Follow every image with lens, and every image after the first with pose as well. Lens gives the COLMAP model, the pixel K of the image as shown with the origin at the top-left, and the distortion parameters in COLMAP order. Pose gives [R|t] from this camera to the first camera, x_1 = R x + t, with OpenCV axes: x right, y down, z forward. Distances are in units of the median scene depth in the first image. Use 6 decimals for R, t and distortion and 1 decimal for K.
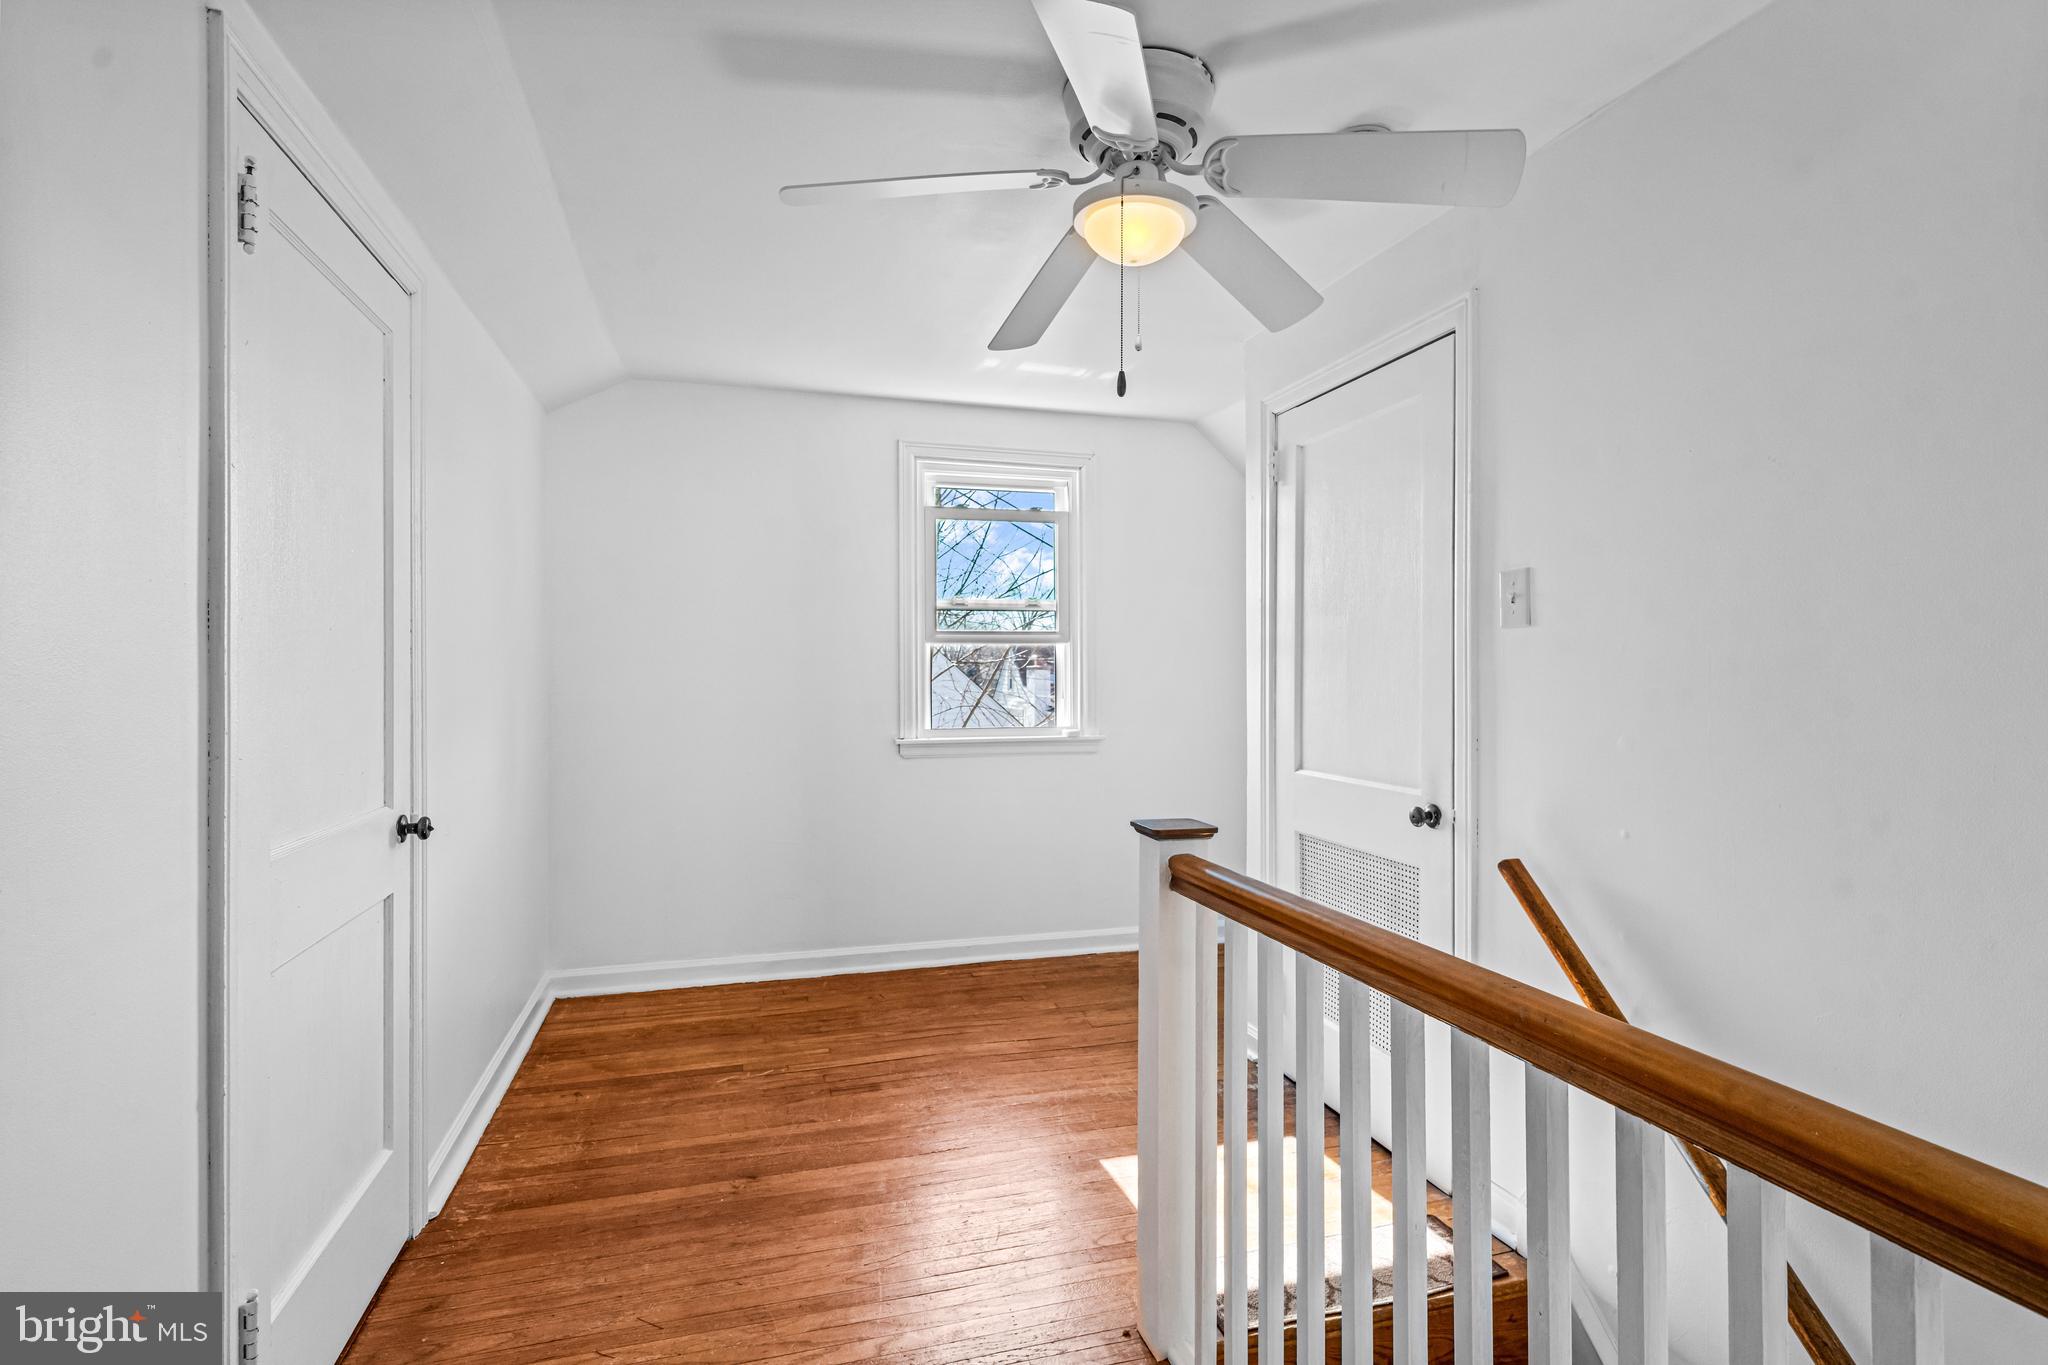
lens RADIAL K [[980.3, 0, 1024.0], [0, 980.3, 682.5], [0, 0, 1]] dist [-0.000647, -0.000055]
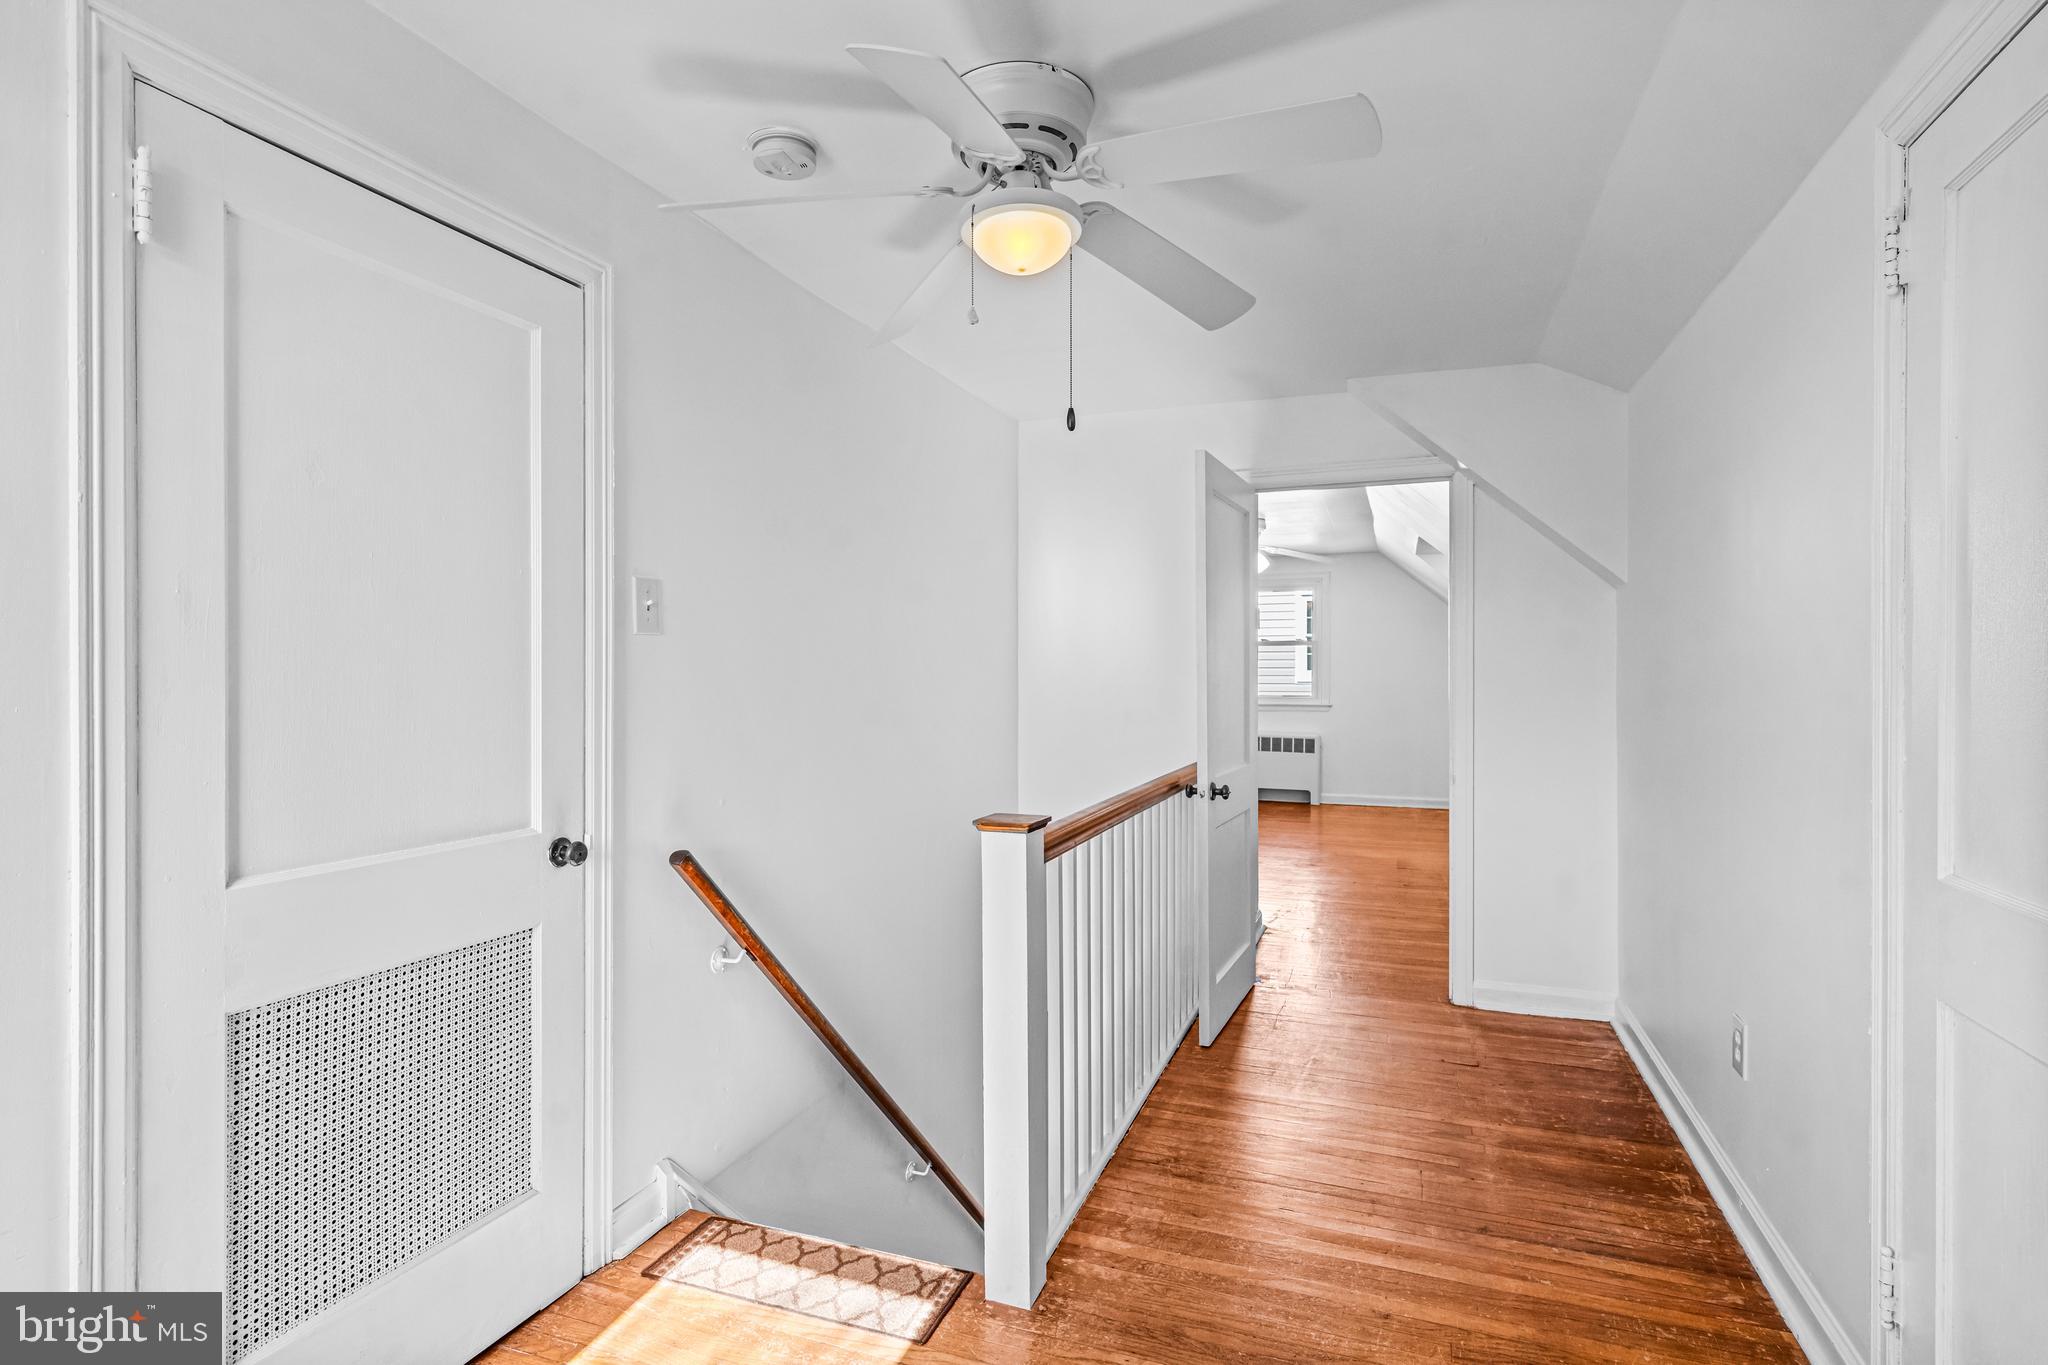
lens RADIAL K [[1035.5, 0, 1024.0], [0, 1035.5, 682.5], [0, 0, 1]] dist [0.000429, 0.000043]
pose [[-0.802001, -0.003816, 0.597311, -0.458956], [0.006911, 0.999853, 0.015667, -0.019374], [-0.597283, 0.016693, -0.801857, 1.615575]]
